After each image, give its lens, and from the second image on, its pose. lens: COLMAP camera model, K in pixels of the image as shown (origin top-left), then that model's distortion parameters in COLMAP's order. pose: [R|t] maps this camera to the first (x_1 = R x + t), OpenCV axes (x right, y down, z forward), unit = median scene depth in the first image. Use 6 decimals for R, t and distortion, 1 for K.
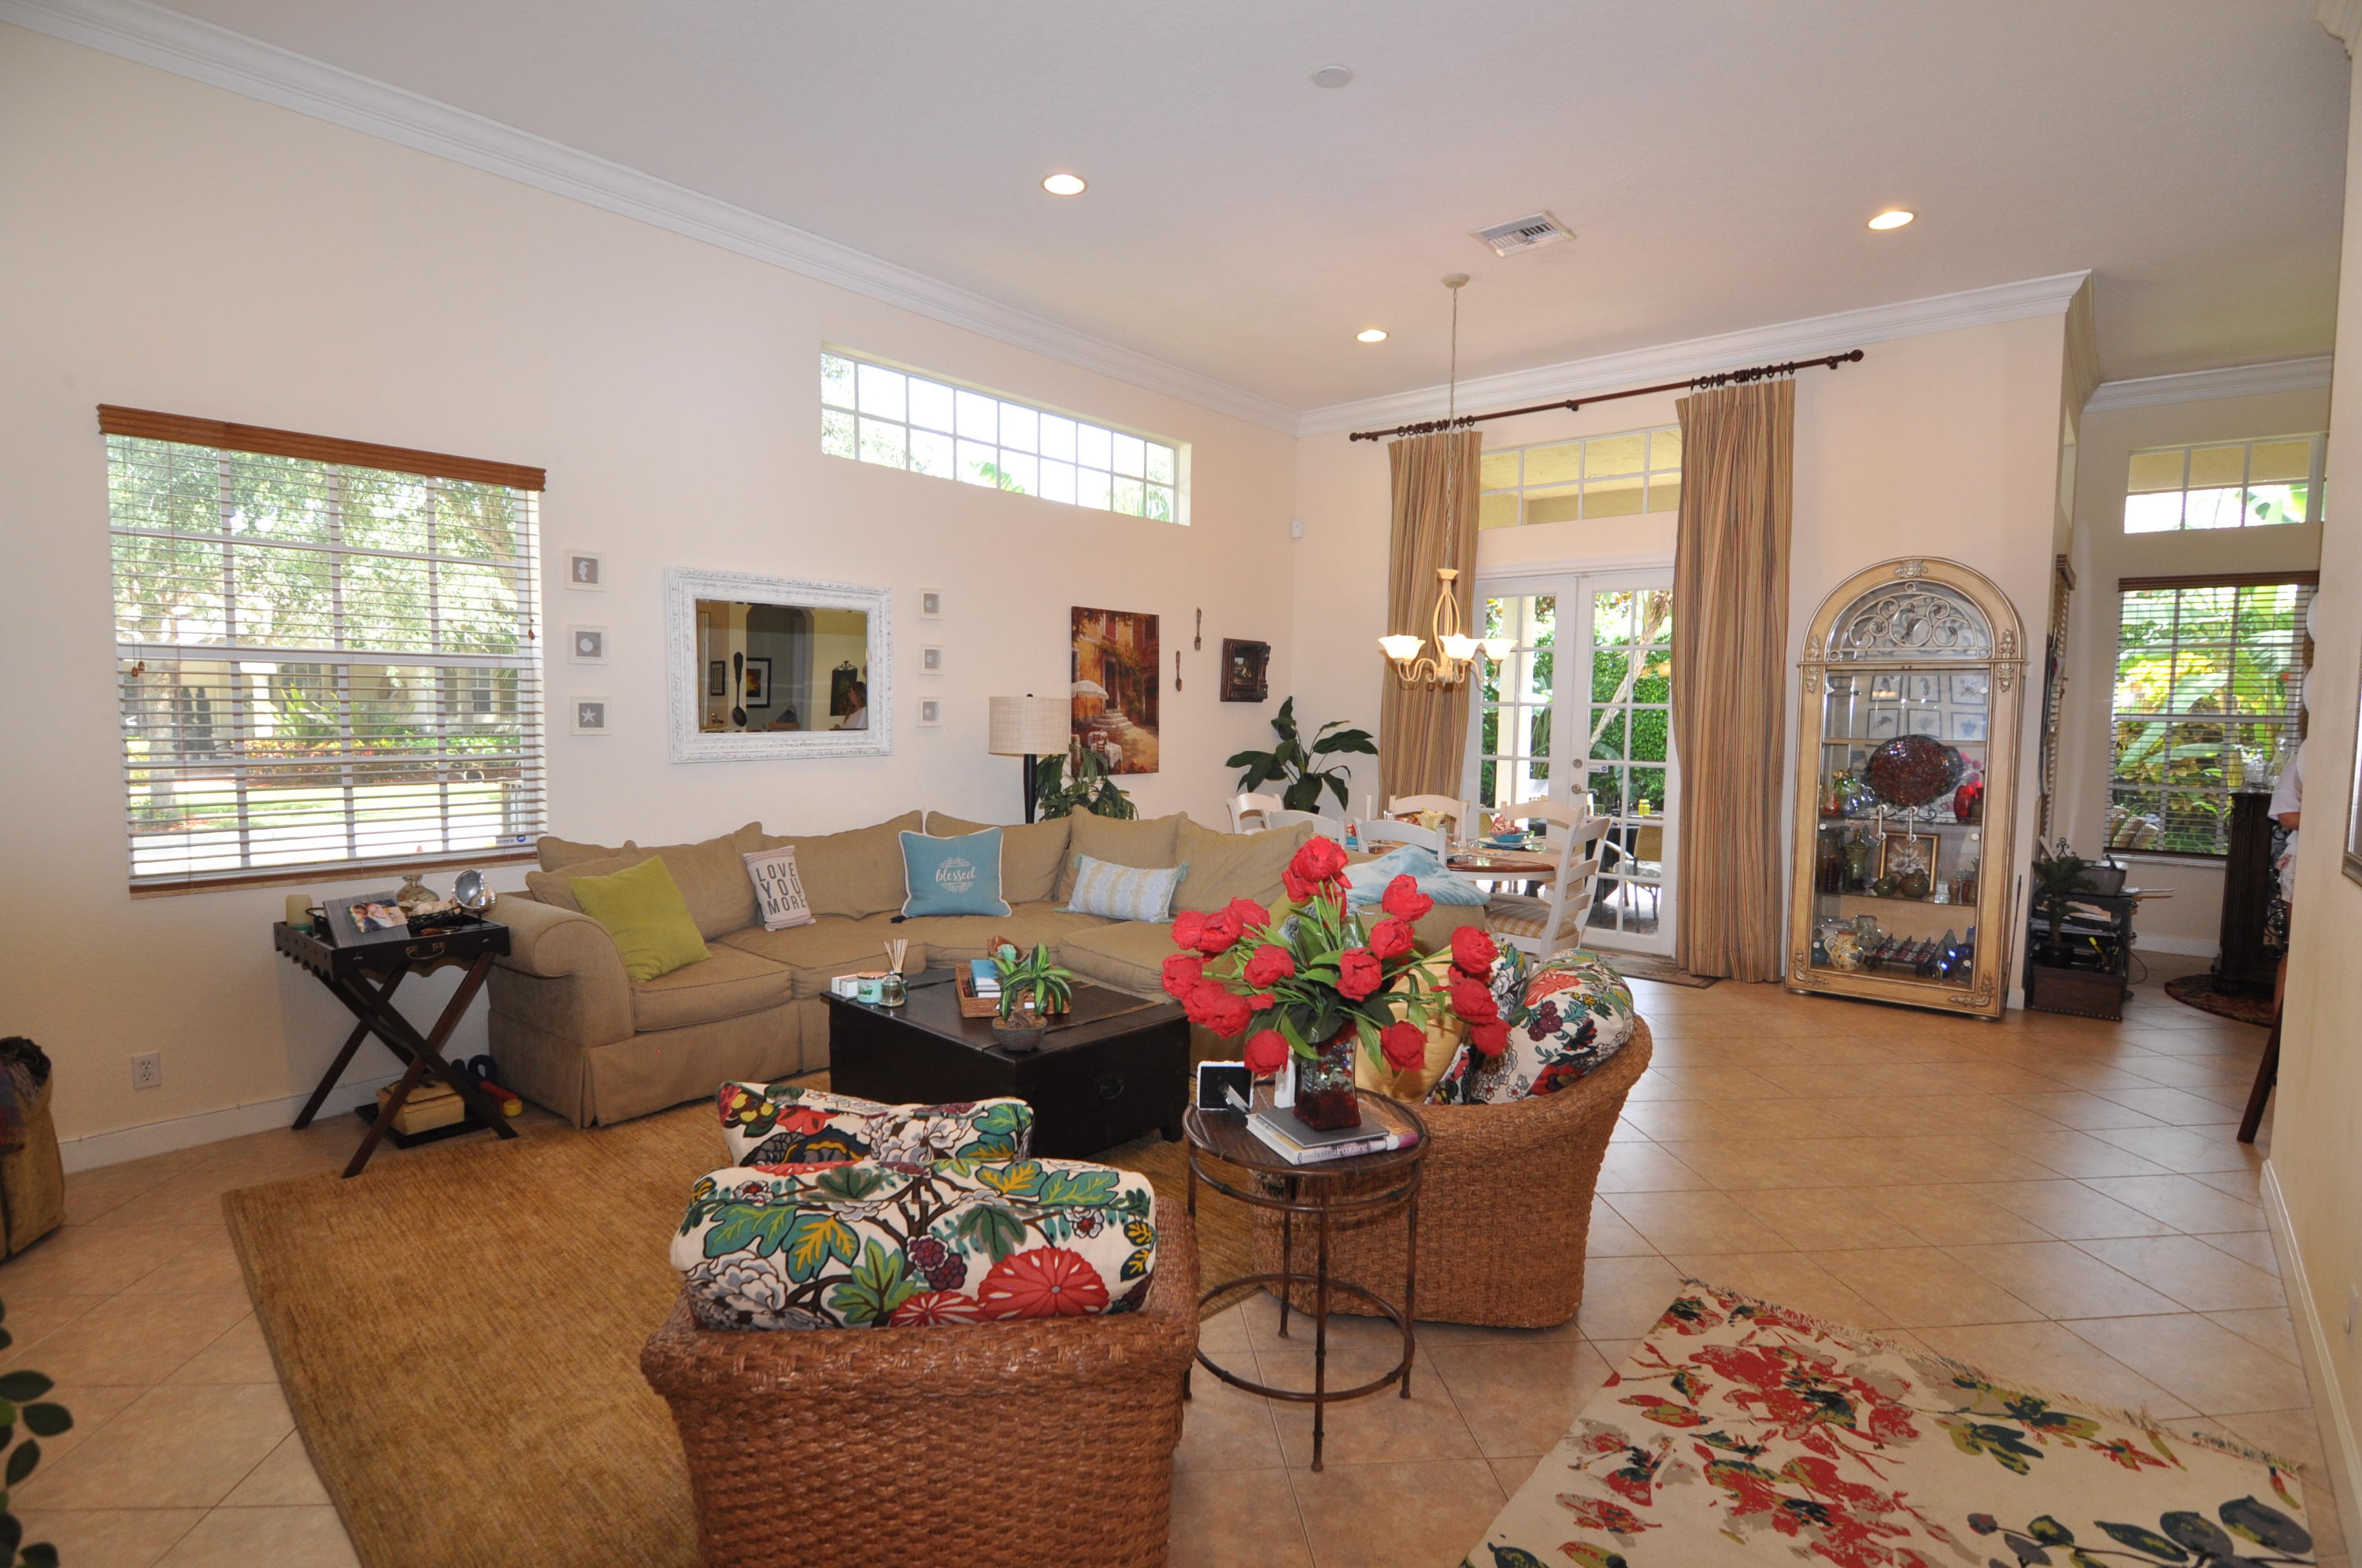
lens RADIAL K [[1115.6, 0, 1179.9], [0, 1115.6, 801.3], [0, 0, 1]] dist [0.000530, -0.019554]
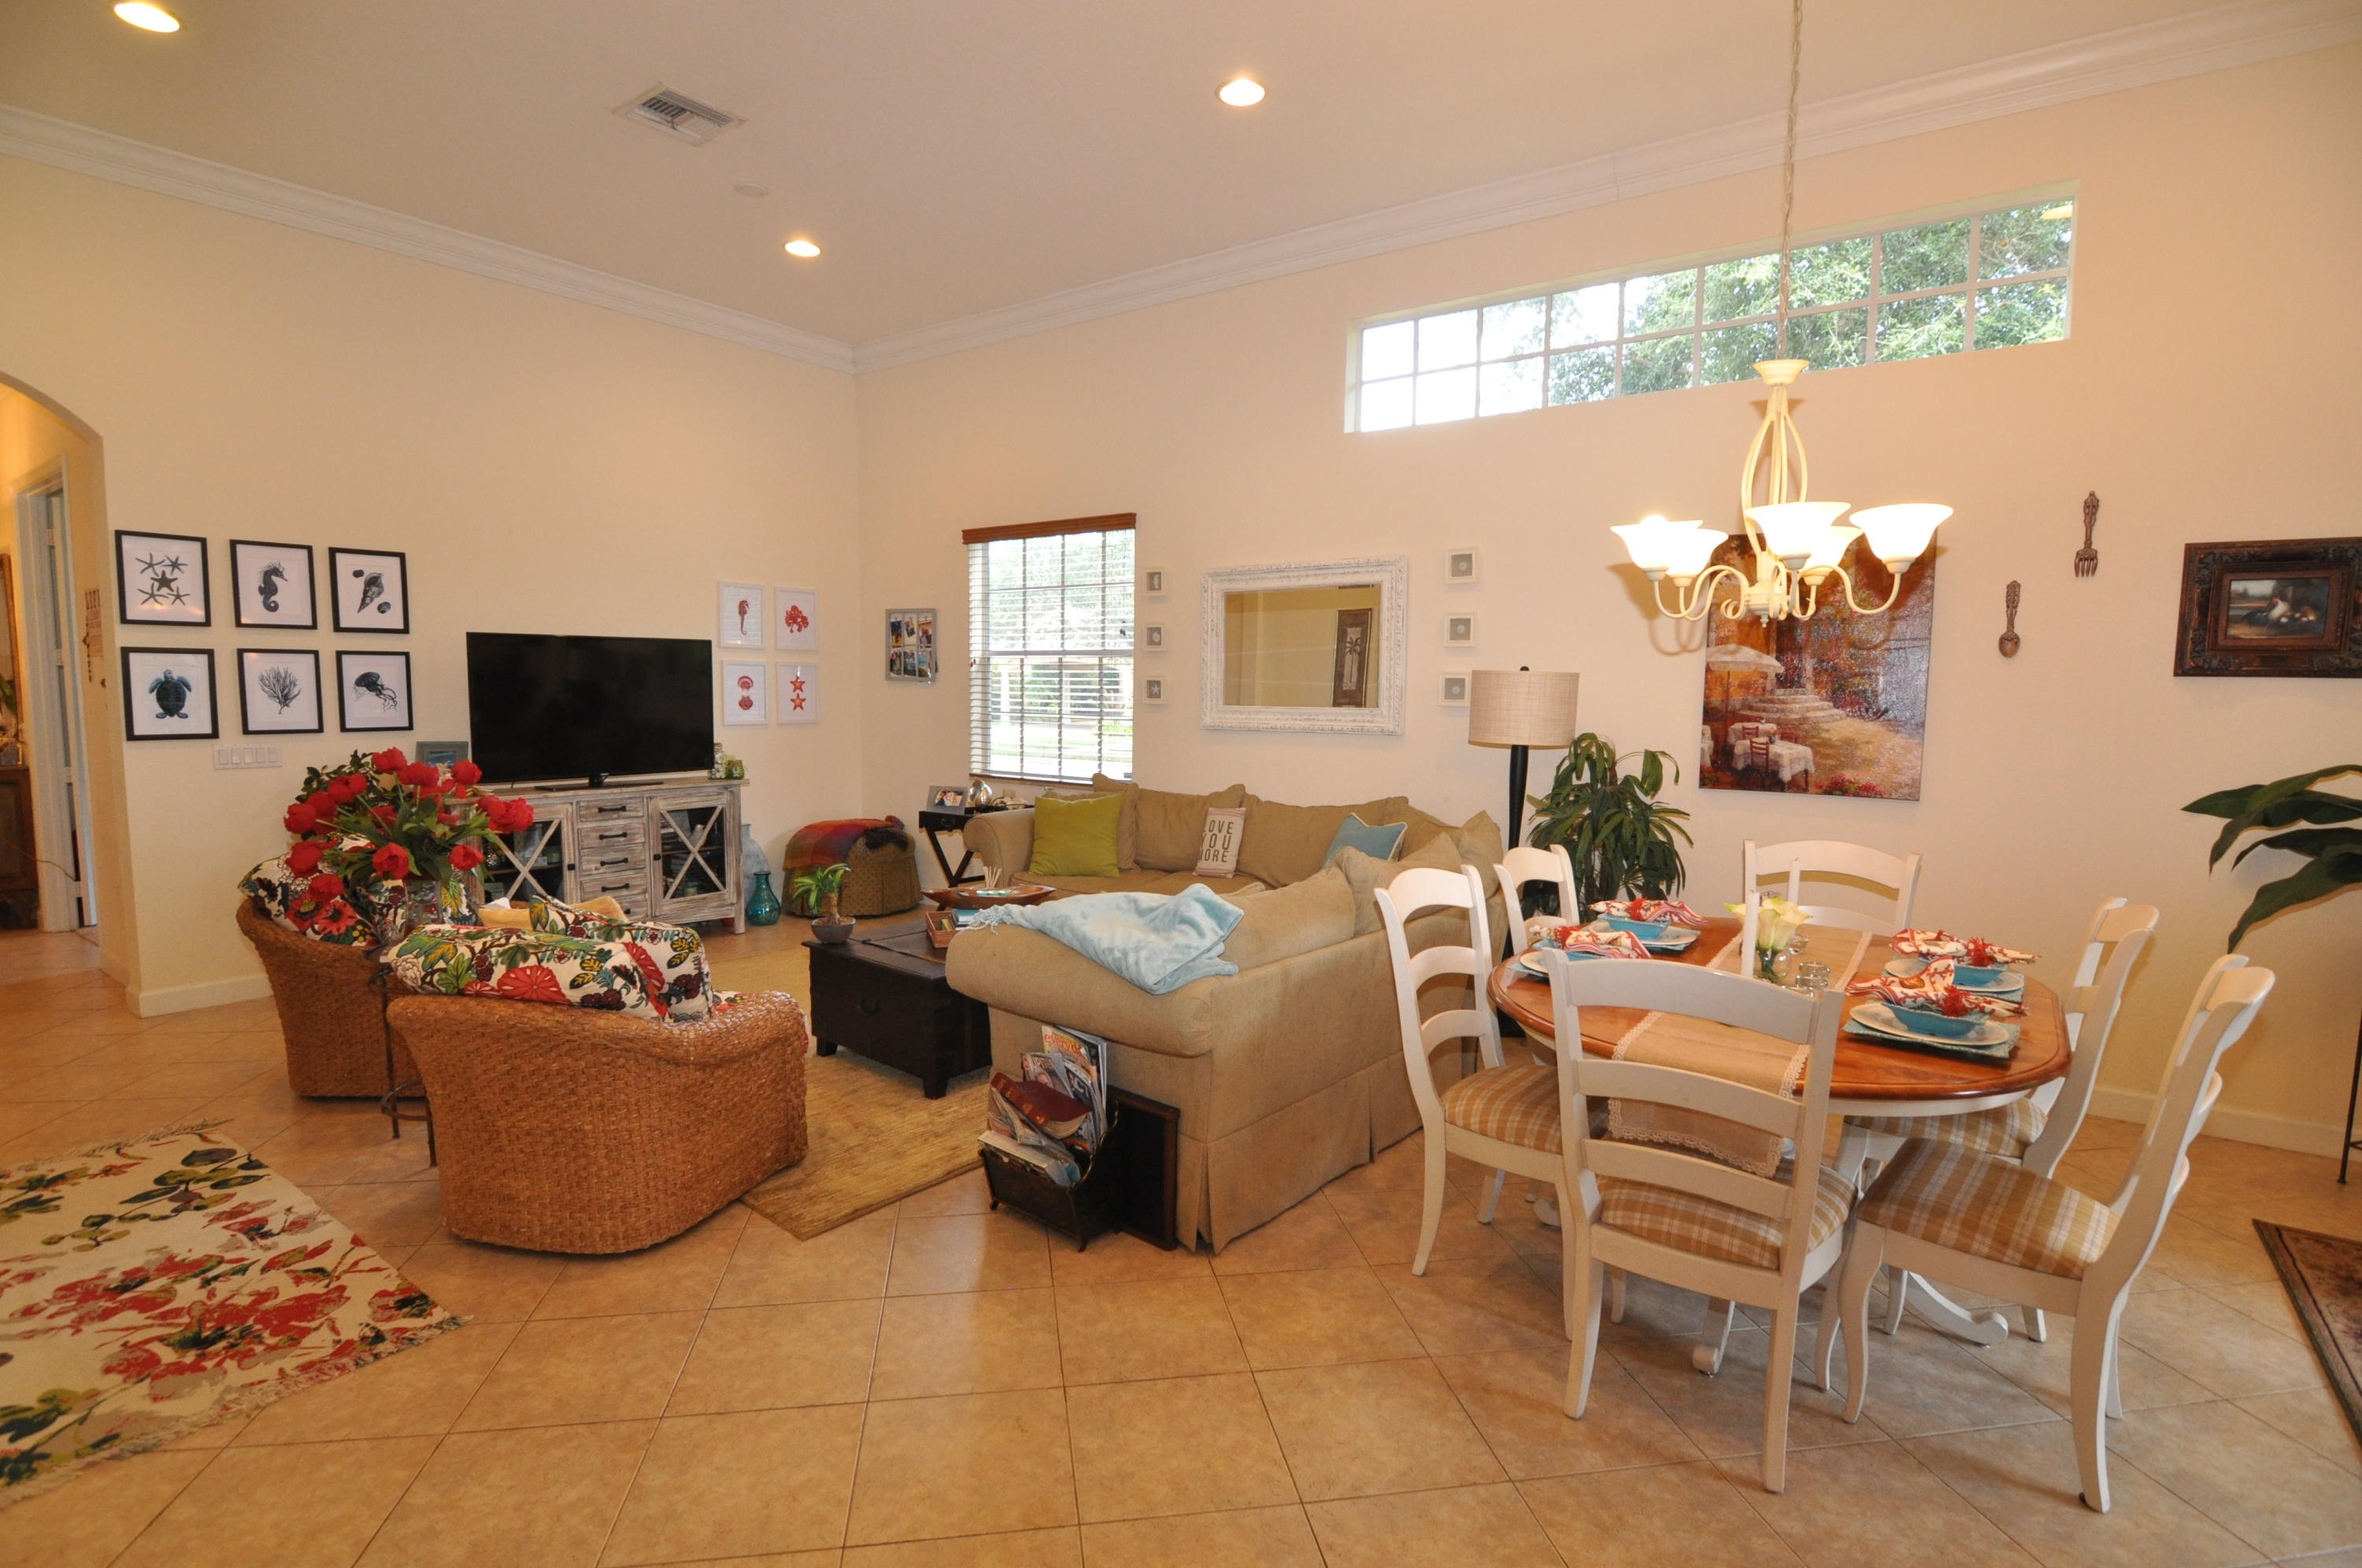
lens RADIAL K [[1153.4, 0, 1165.8], [0, 1153.4, 797.5], [0, 0, 1]] dist [0.000634, -0.011690]
pose [[0.067144, 0.089517, -0.993719, 1.624099], [-0.093039, 0.992189, 0.083092, -0.122787], [0.993396, 0.086875, 0.074948, 1.735175]]
